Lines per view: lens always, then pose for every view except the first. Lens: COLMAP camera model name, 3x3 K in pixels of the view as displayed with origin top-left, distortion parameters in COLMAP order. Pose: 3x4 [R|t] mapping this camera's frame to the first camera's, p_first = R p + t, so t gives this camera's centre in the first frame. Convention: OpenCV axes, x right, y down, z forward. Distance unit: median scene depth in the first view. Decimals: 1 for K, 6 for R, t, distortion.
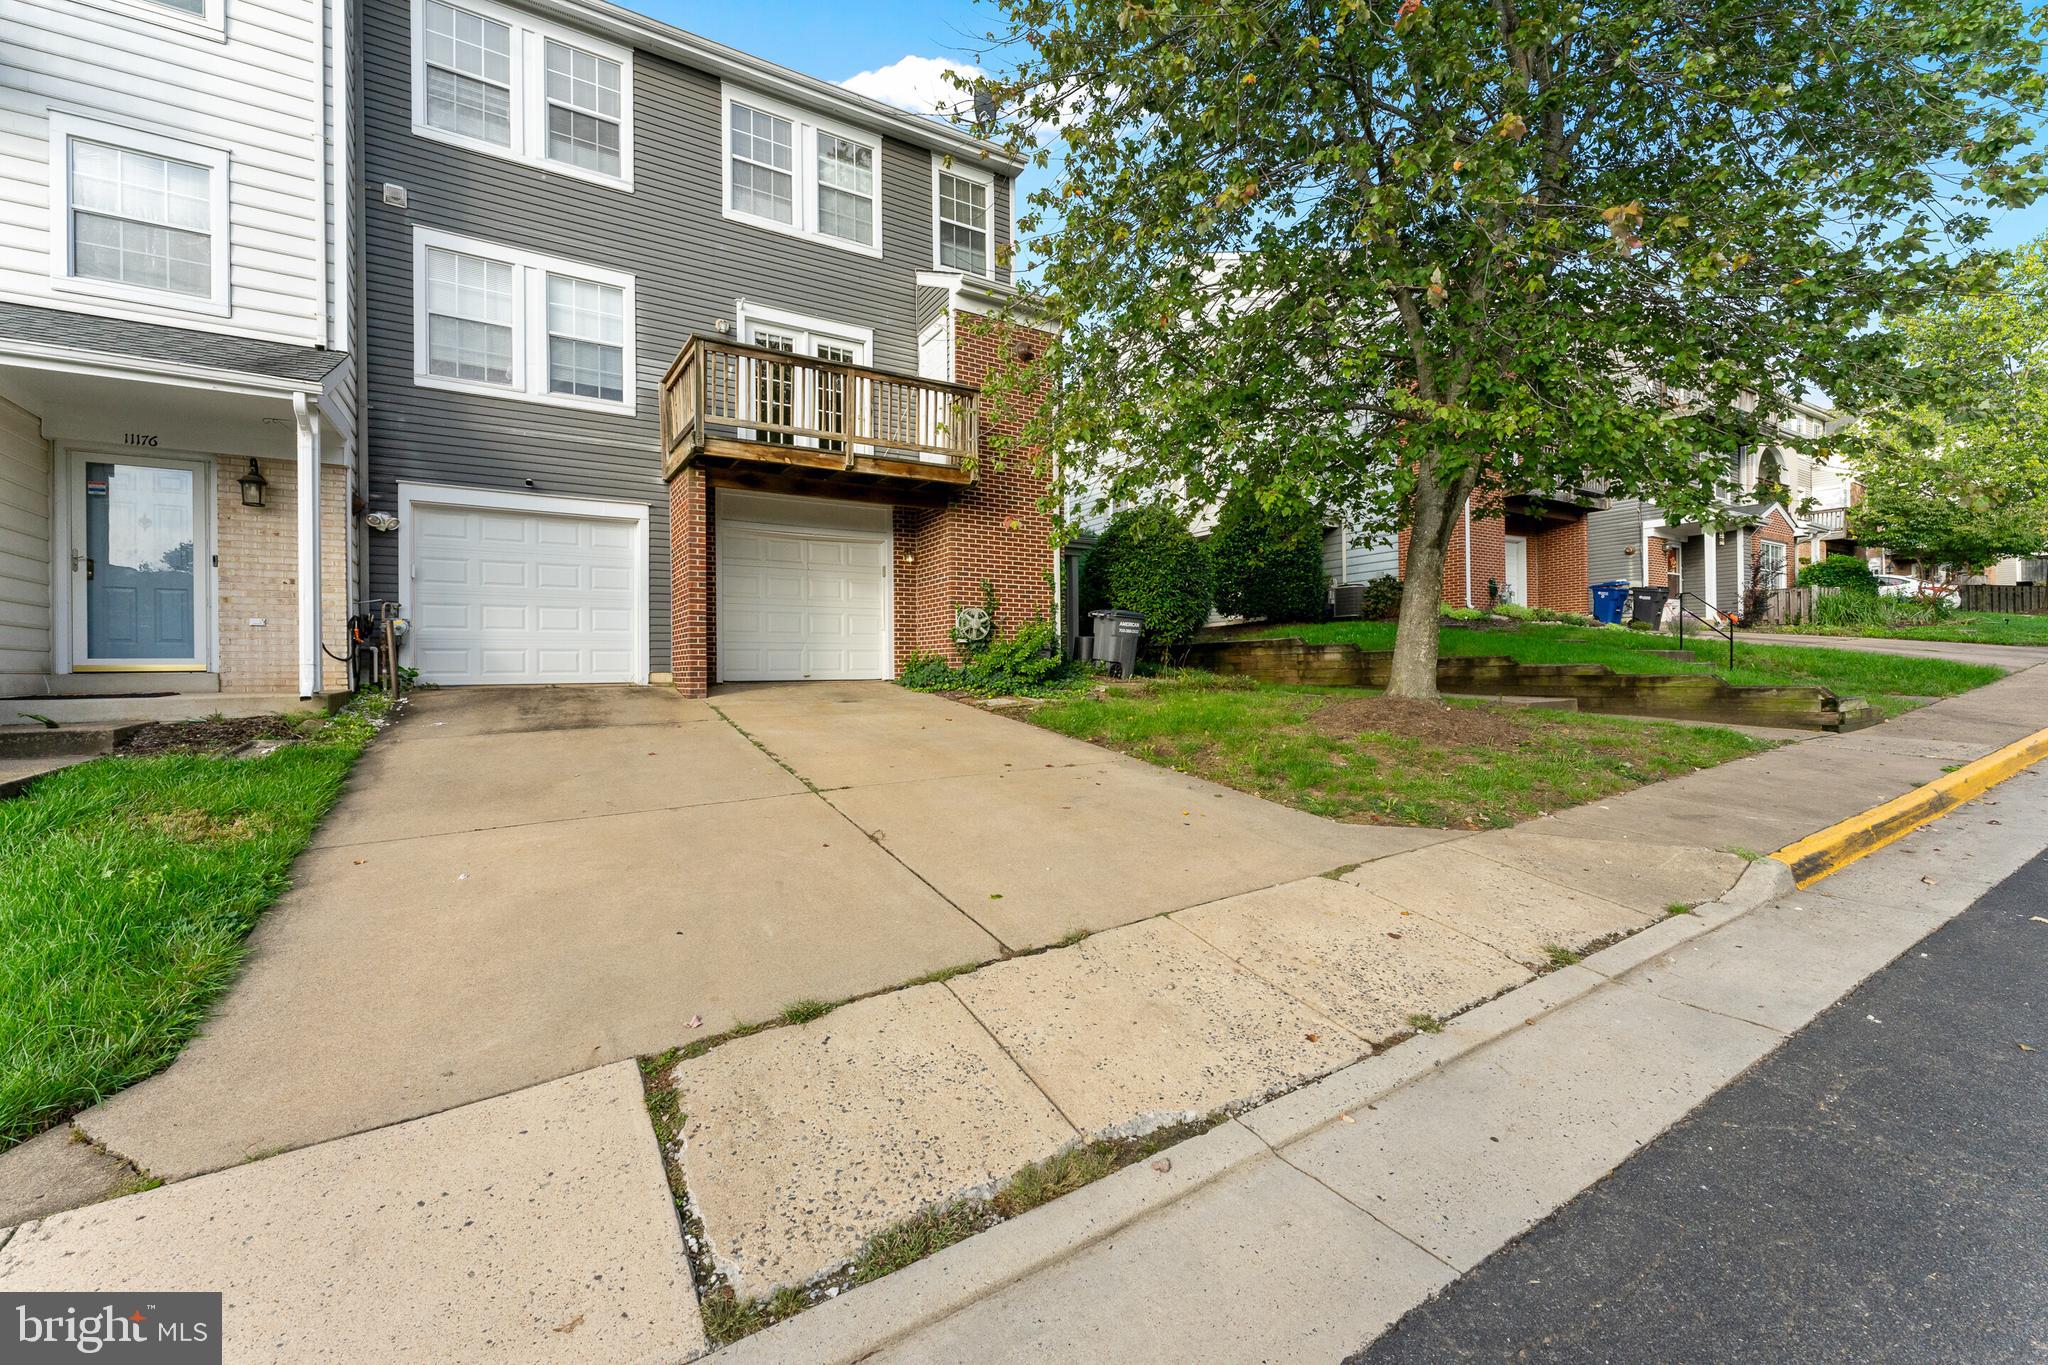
lens RADIAL K [[835.5, 0, 1027.6], [0, 835.5, 669.6], [0, 0, 1]] dist [0.002556, -0.000119]
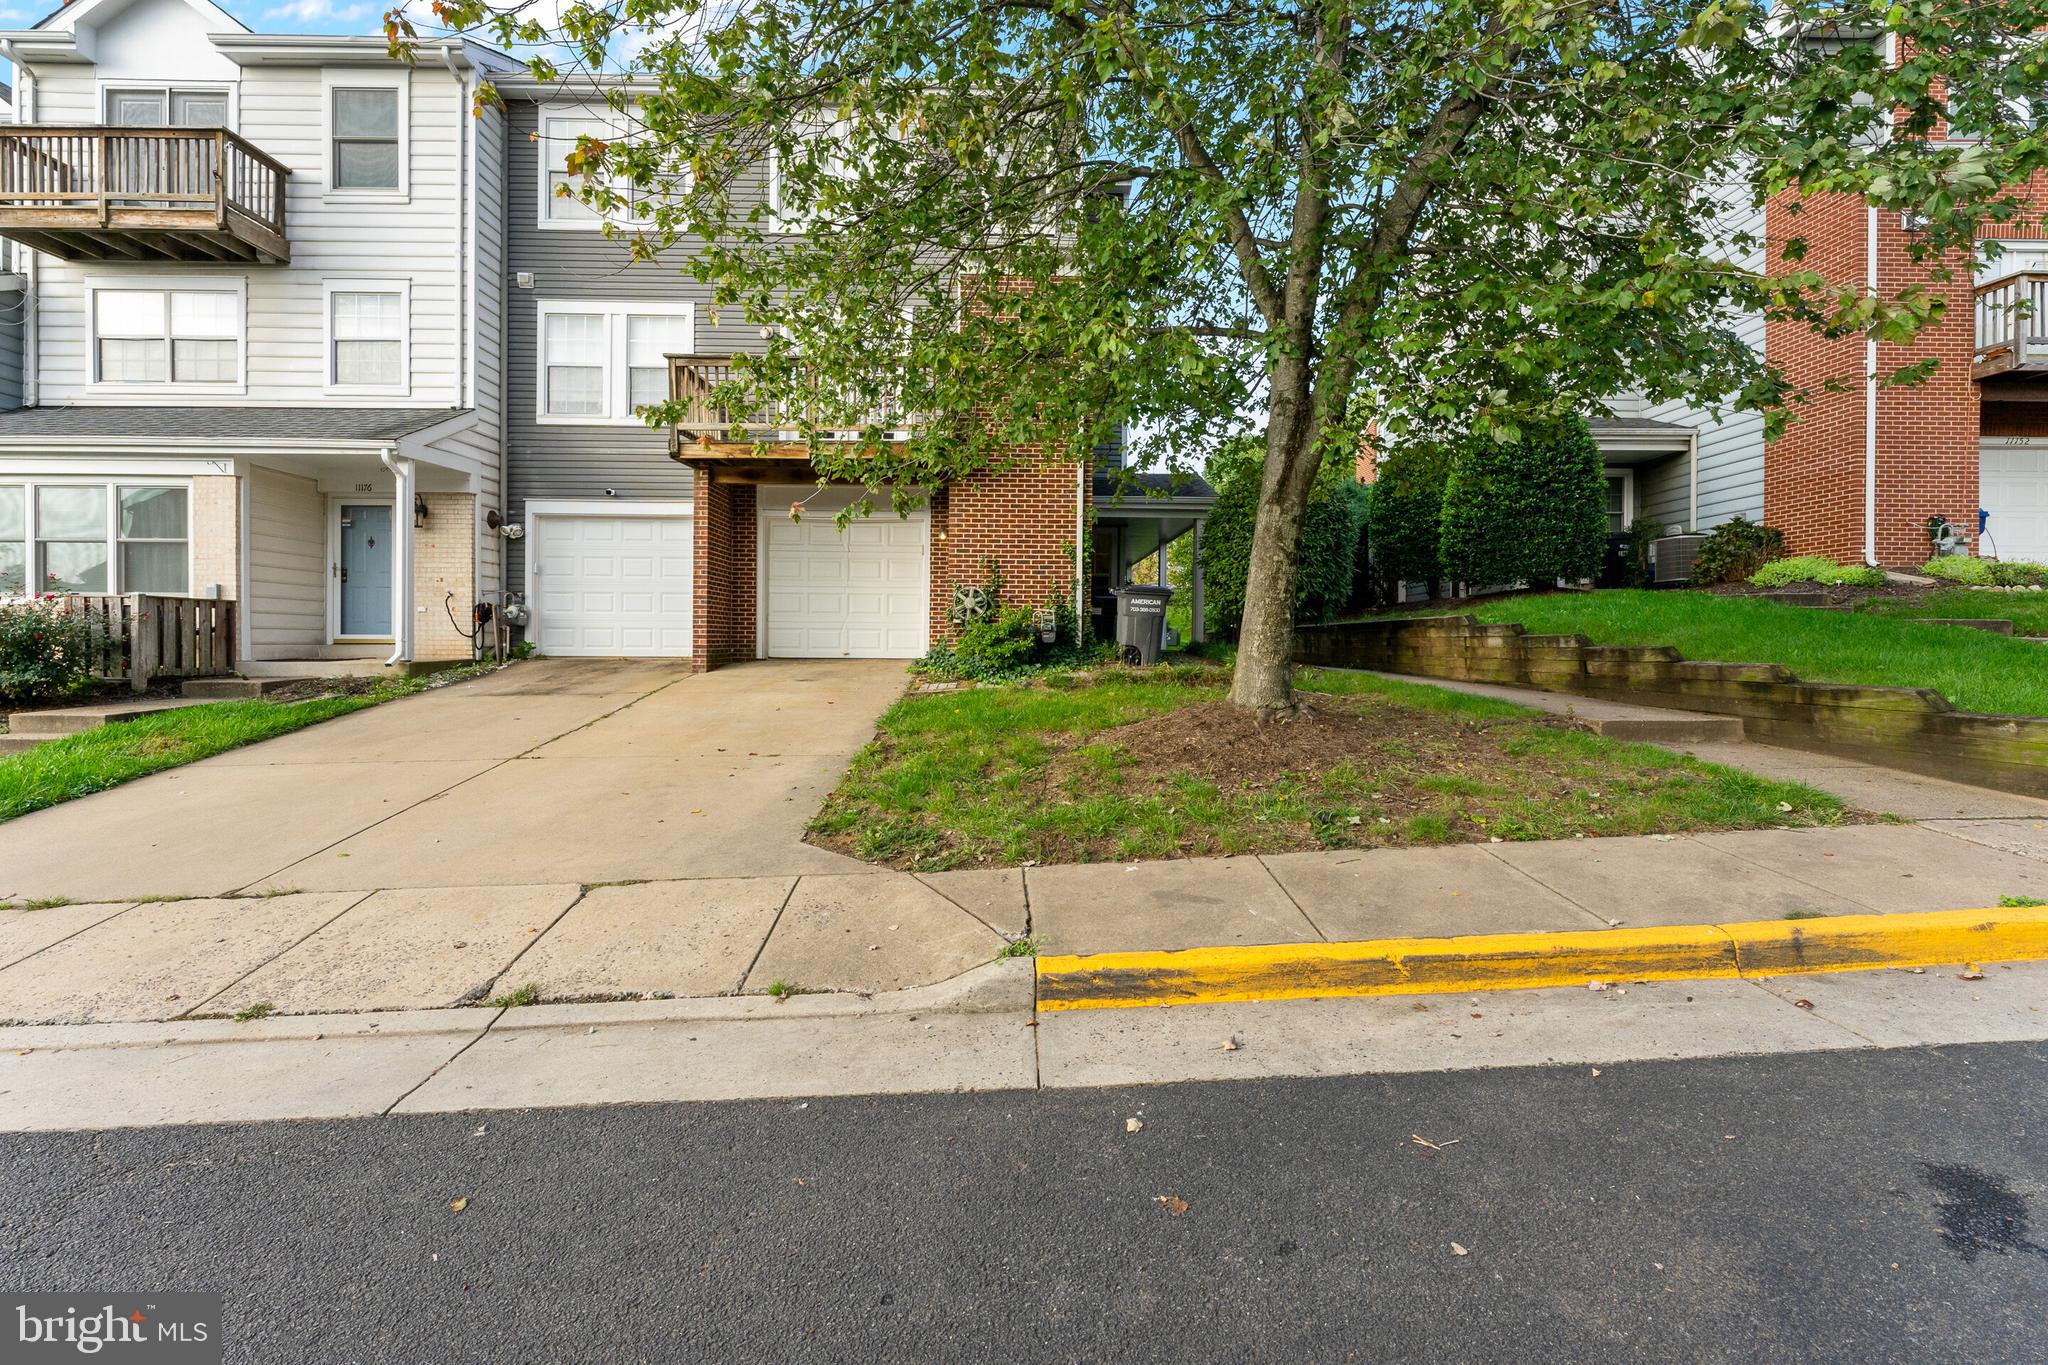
lens RADIAL K [[916.5, 0, 1046.1], [0, 916.5, 652.3], [0, 0, 1]] dist [0.002063, 0.000910]
pose [[0.854192, 0.021295, -0.519521, 0.678963], [-0.014536, 0.999748, 0.017079, -0.021863], [0.519754, -0.007037, 0.854287, 0.190416]]
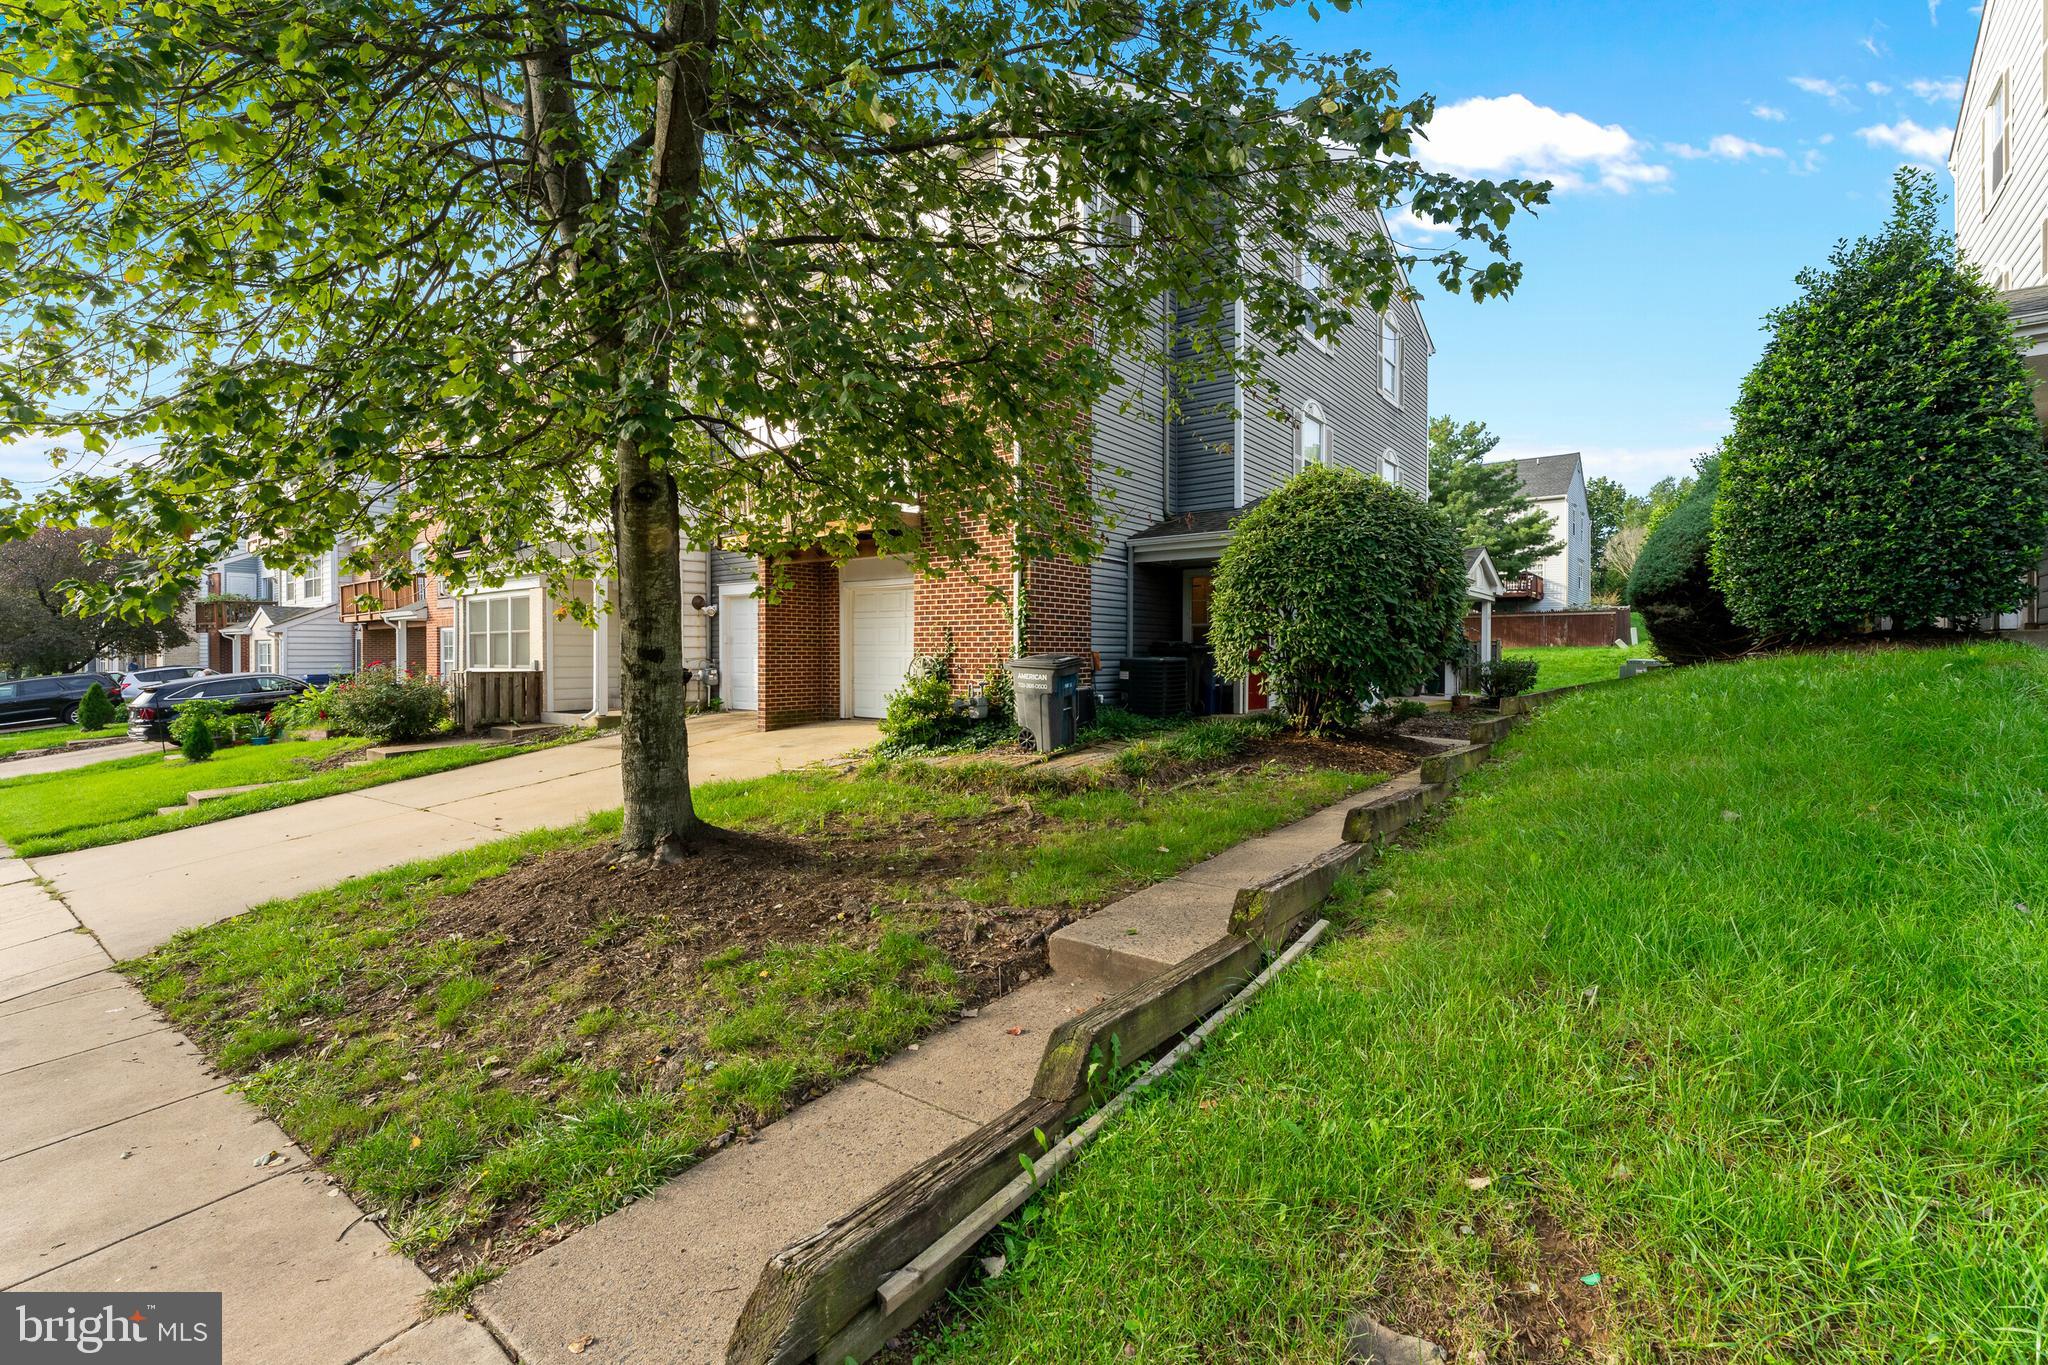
lens RADIAL K [[916.5, 0, 1029.2], [0, 916.5, 678.4], [0, 0, 1]] dist [0.002063, 0.000910]
pose [[0.327005, 0.034514, -0.944392, 1.129059], [-0.003951, 0.999374, 0.035156, -0.104316], [0.945015, -0.007765, 0.326936, 0.960020]]
